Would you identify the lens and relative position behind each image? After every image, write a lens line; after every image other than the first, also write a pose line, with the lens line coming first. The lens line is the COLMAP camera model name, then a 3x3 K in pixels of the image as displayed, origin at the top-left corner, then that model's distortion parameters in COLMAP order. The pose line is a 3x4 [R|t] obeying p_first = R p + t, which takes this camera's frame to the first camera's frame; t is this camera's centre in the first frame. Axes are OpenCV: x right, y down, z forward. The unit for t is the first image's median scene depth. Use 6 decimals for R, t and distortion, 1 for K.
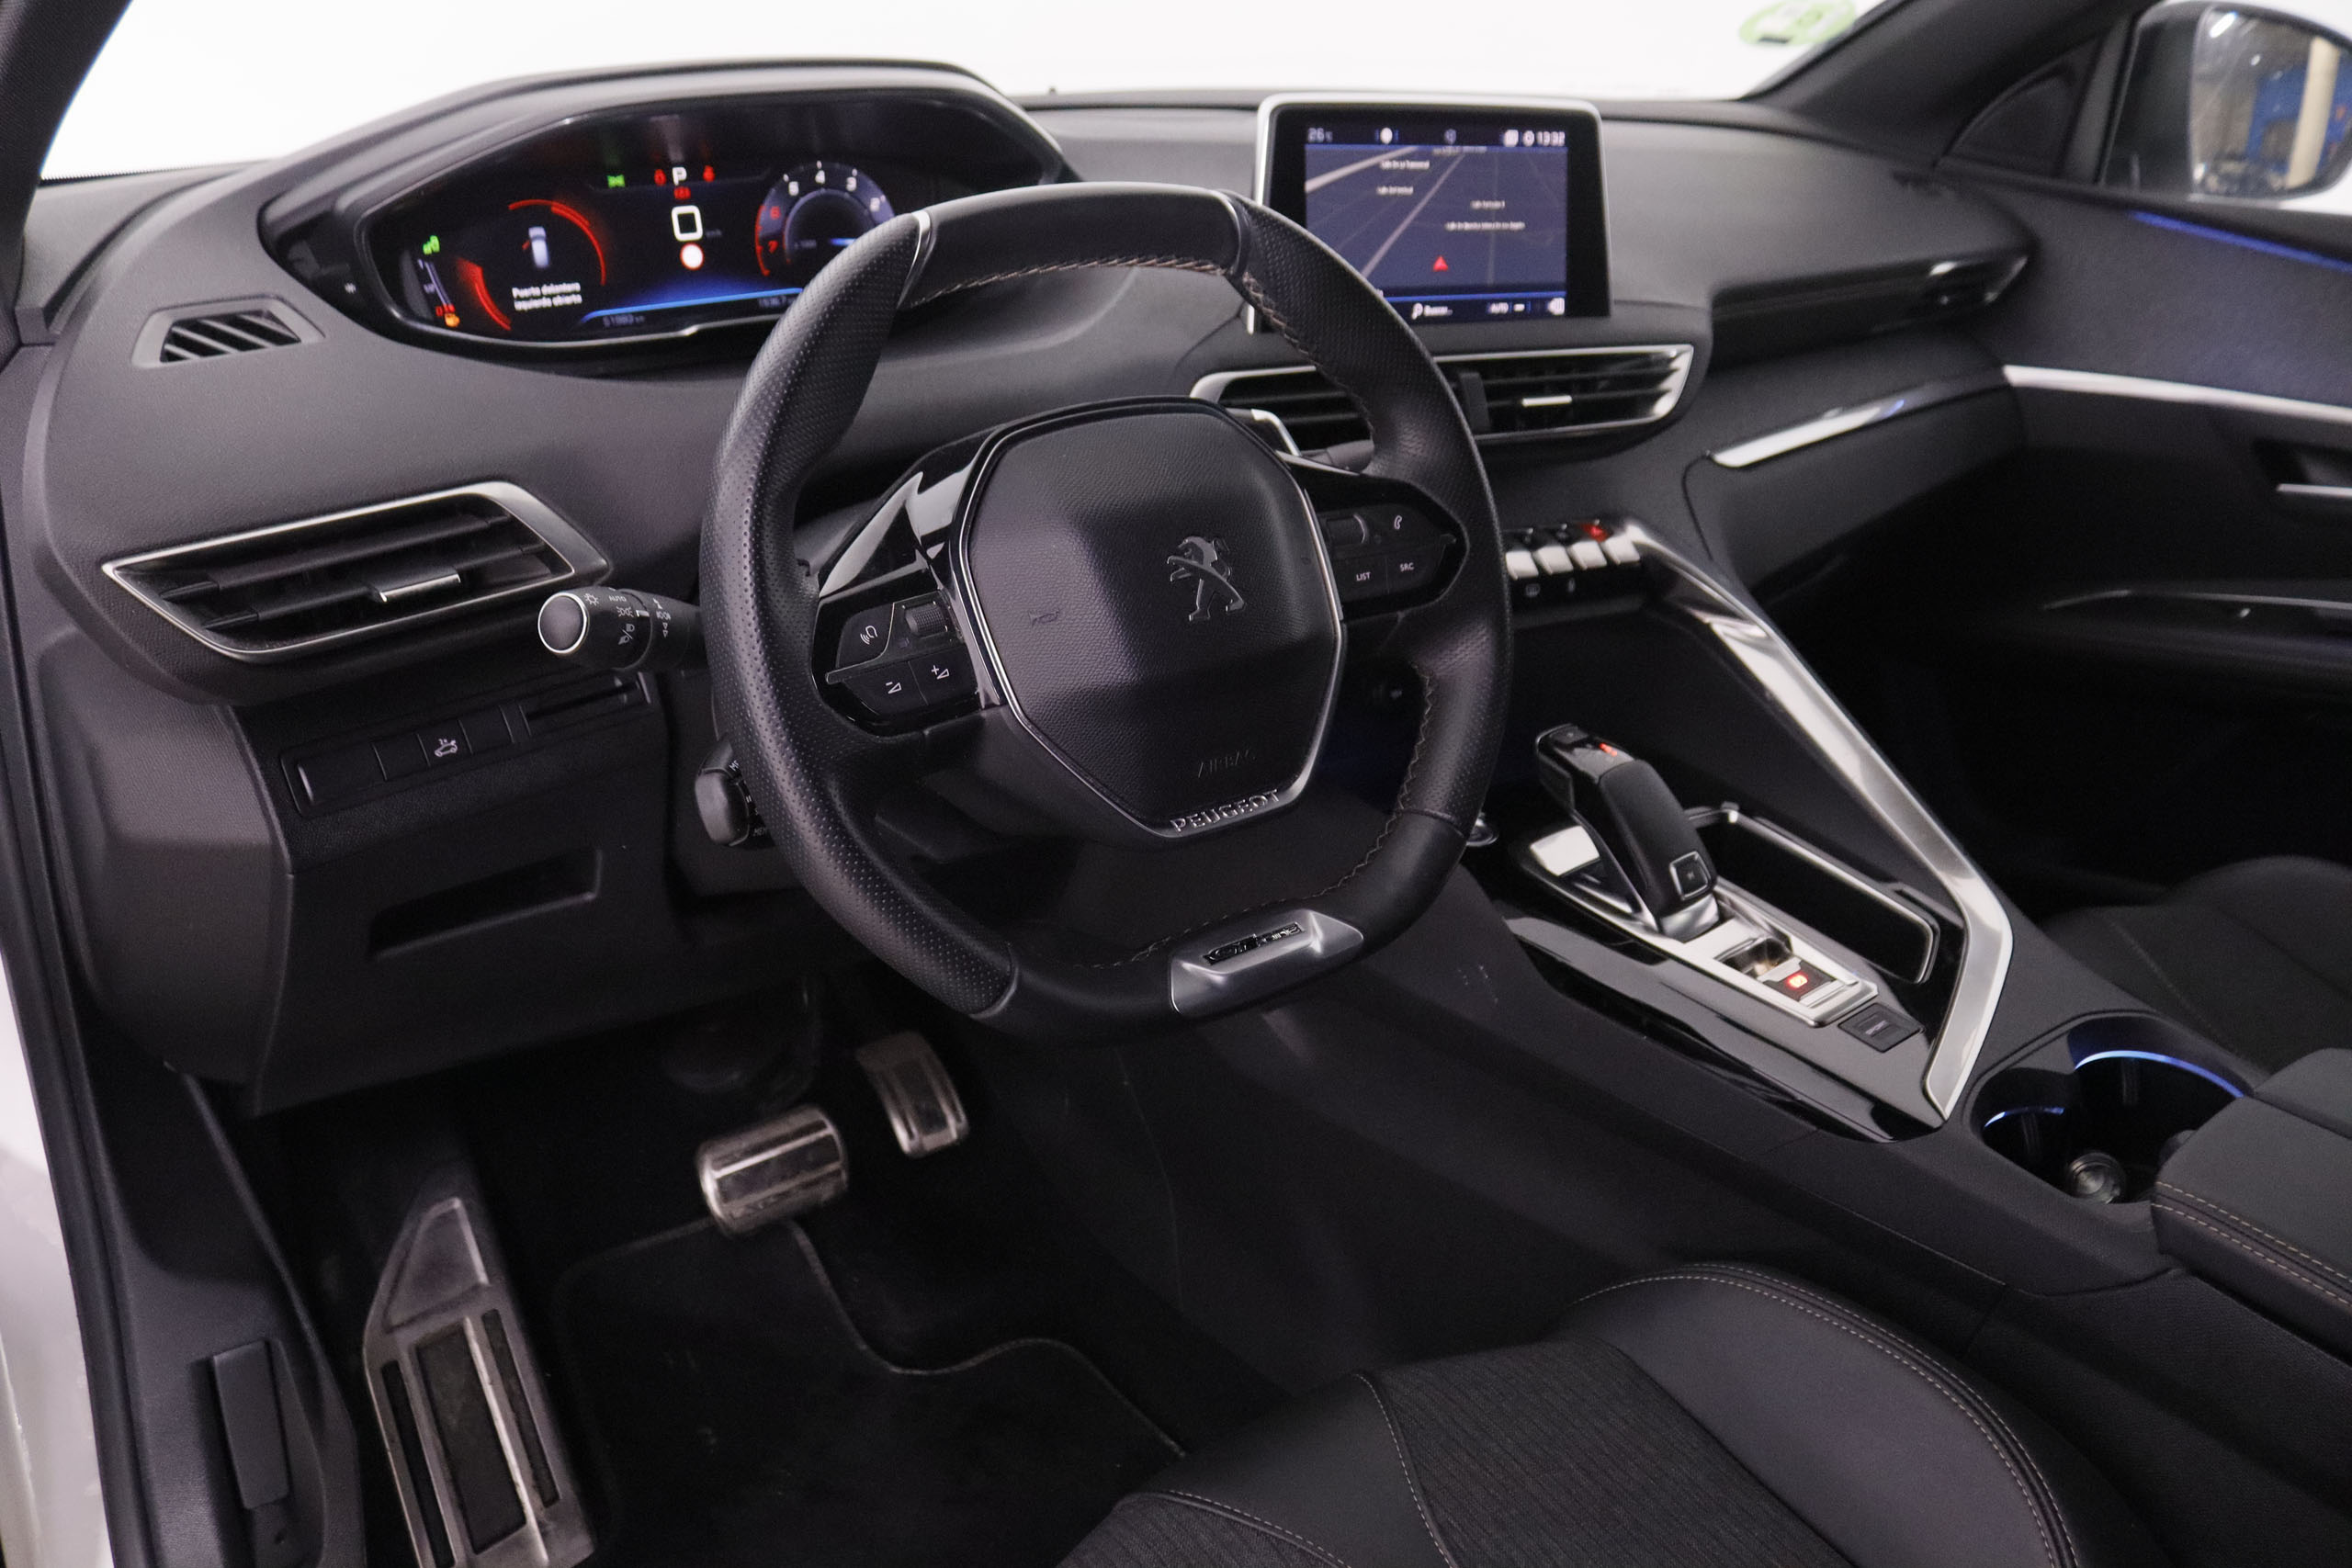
lens RADIAL K [[1901.2, 0, 1210.1], [0, 1901.2, 780.0], [0, 0, 1]] dist [-0.145367, 0.102695]
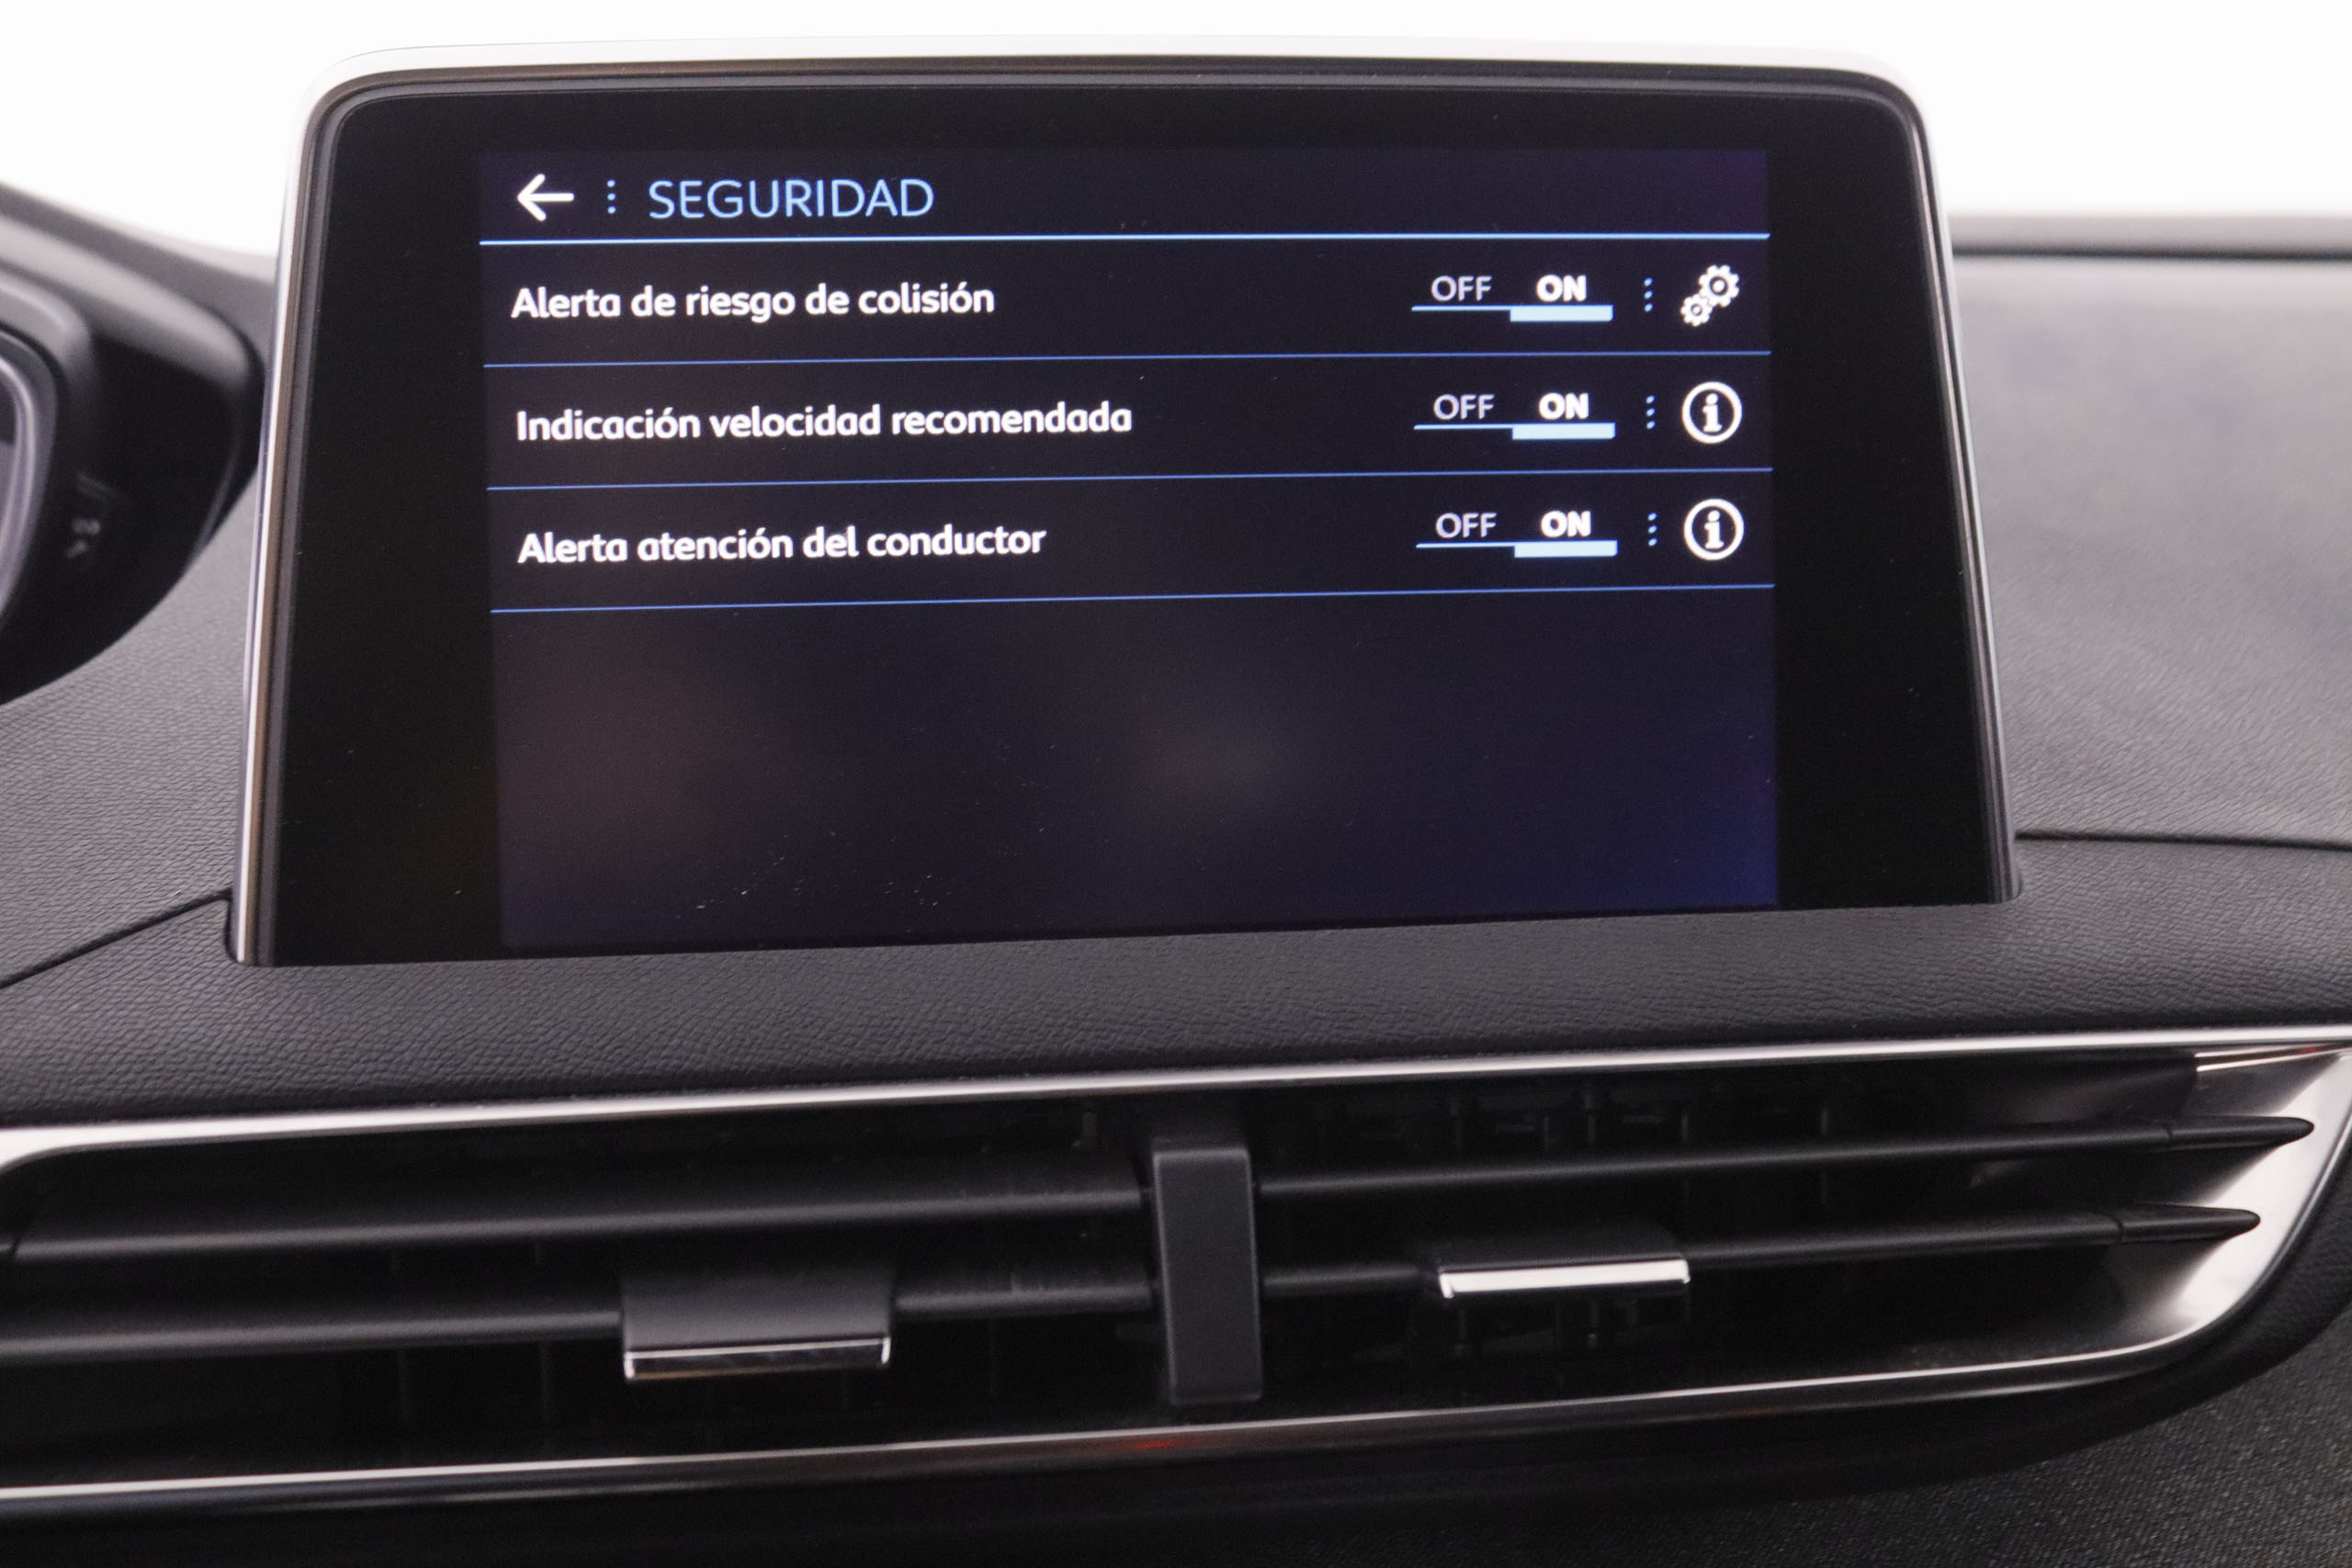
lens RADIAL K [[2871.1, 0, 1173.1], [0, 2871.1, 773.8], [0, 0, 1]] dist [-0.059571, 0.000000]
pose [[0.925515, 0.028472, -0.377639, 0.256043], [-0.107742, 0.975759, -0.190486, -0.182108], [0.363061, 0.216986, 0.906148, 0.623931]]
